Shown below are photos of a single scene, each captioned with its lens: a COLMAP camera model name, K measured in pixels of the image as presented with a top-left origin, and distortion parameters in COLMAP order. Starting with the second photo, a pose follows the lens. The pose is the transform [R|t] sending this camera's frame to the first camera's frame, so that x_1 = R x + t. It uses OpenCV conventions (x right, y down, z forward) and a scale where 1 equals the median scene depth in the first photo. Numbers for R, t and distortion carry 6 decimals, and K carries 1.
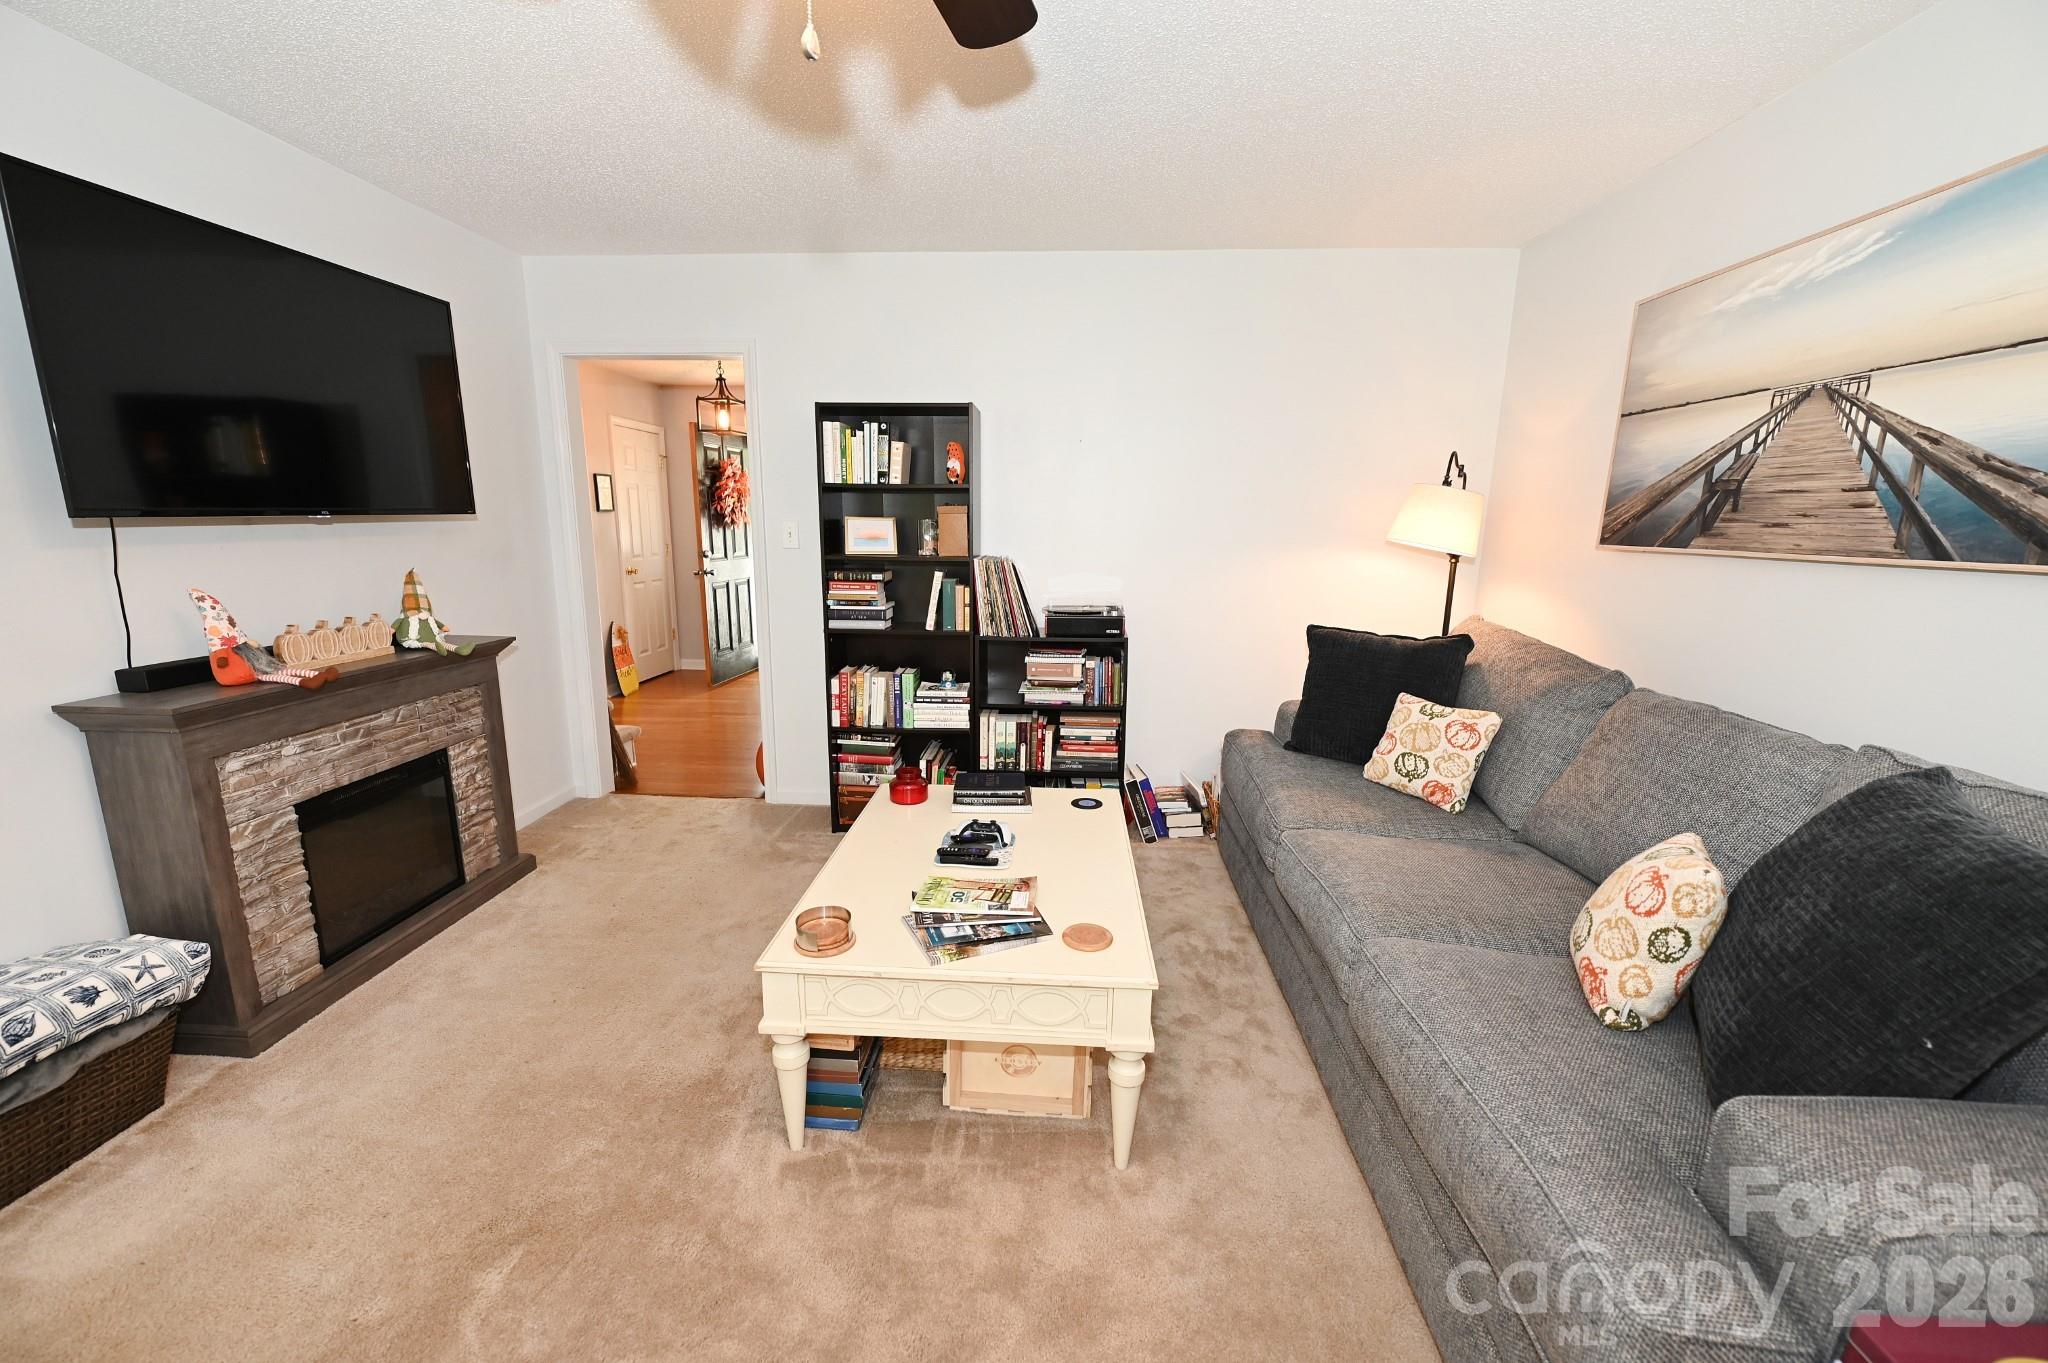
lens RADIAL K [[802.3, 0, 1010.3], [0, 802.3, 683.6], [0, 0, 1]] dist [-0.001494, -0.000255]
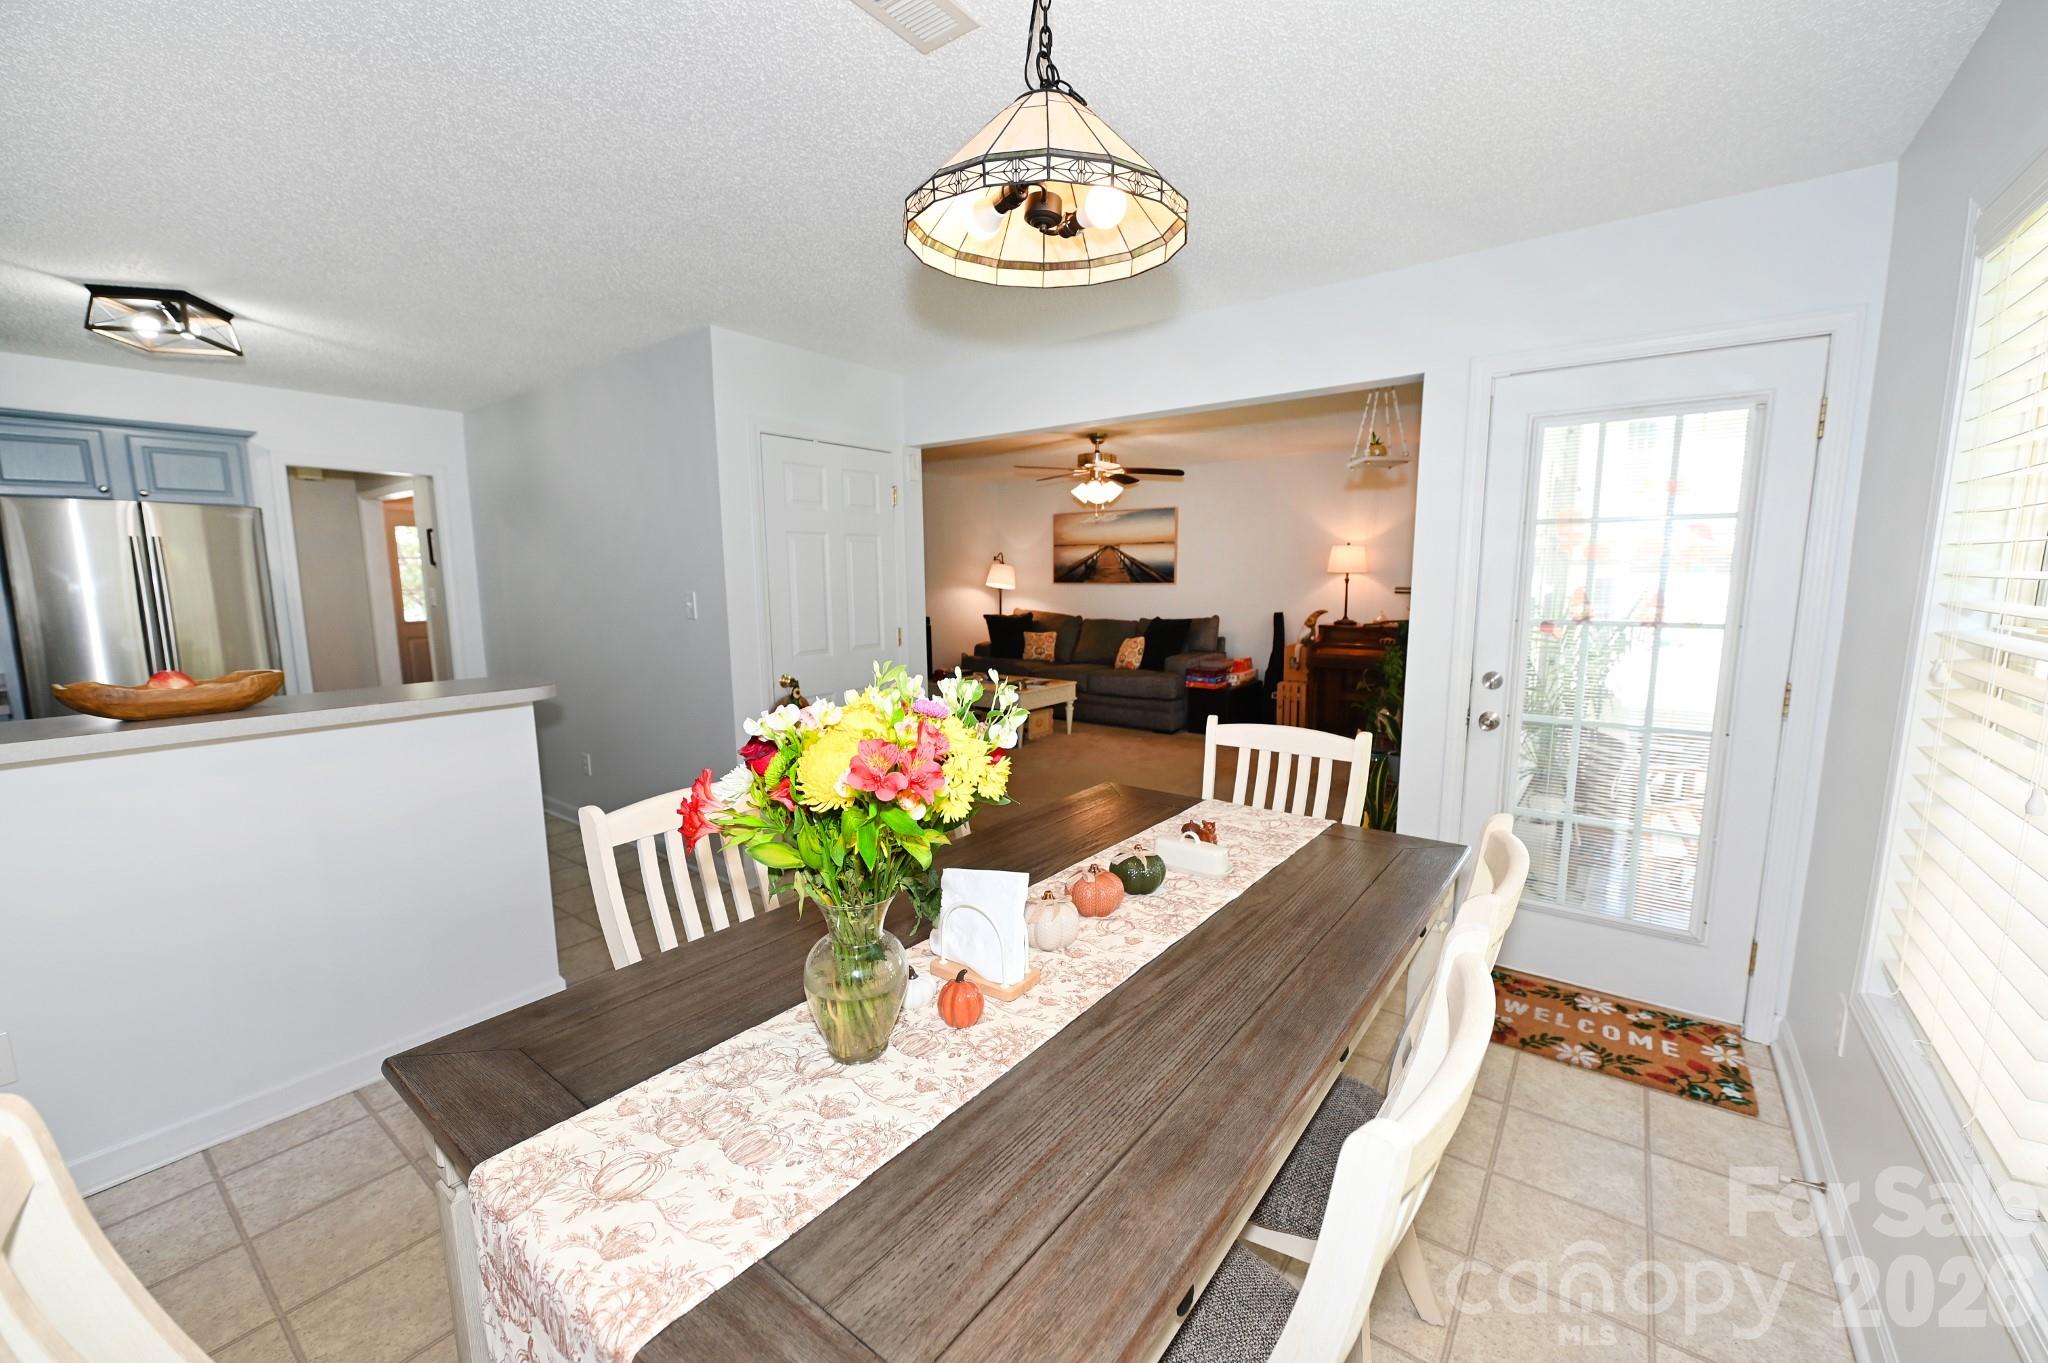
lens RADIAL K [[822.4, 0, 1033.2], [0, 822.4, 690.9], [0, 0, 1]] dist [-0.009276, -0.000862]
pose [[0.544569, -0.132148, 0.828240, -2.087795], [0.180518, 0.982833, 0.038123, 0.115663], [-0.819059, 0.128751, 0.559075, -0.741650]]
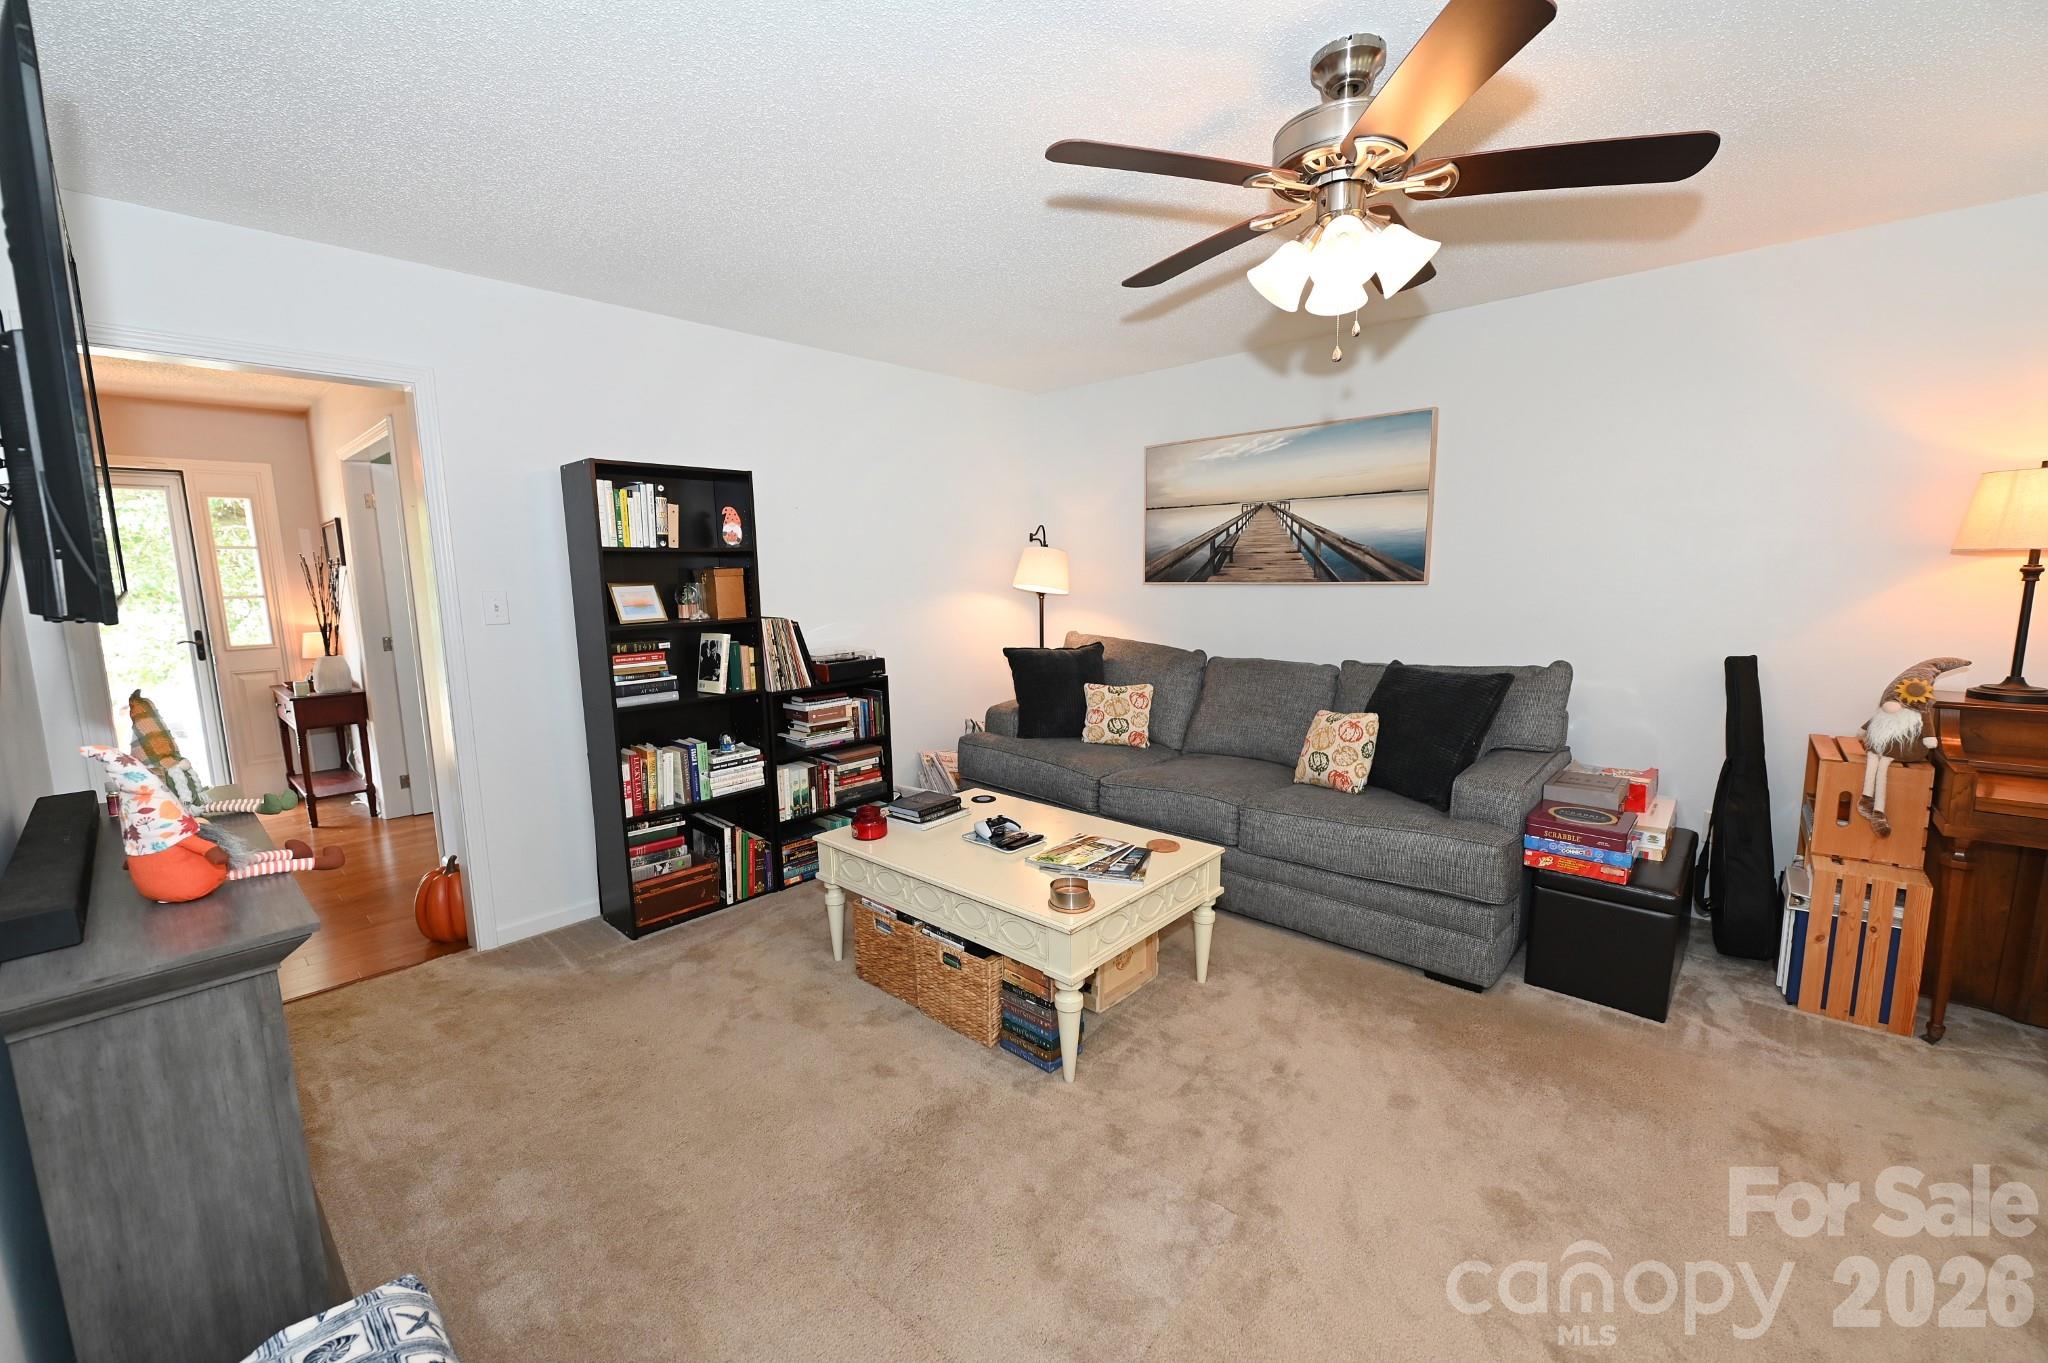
lens RADIAL K [[806.7, 0, 992.5], [0, 806.7, 687.3], [0, 0, 1]] dist [-0.008836, -0.000136]
pose [[0.646945, -0.132877, 0.750870, -0.760251], [0.178216, 0.983777, 0.020543, -0.043450], [-0.741418, 0.120527, 0.660130, 0.122259]]
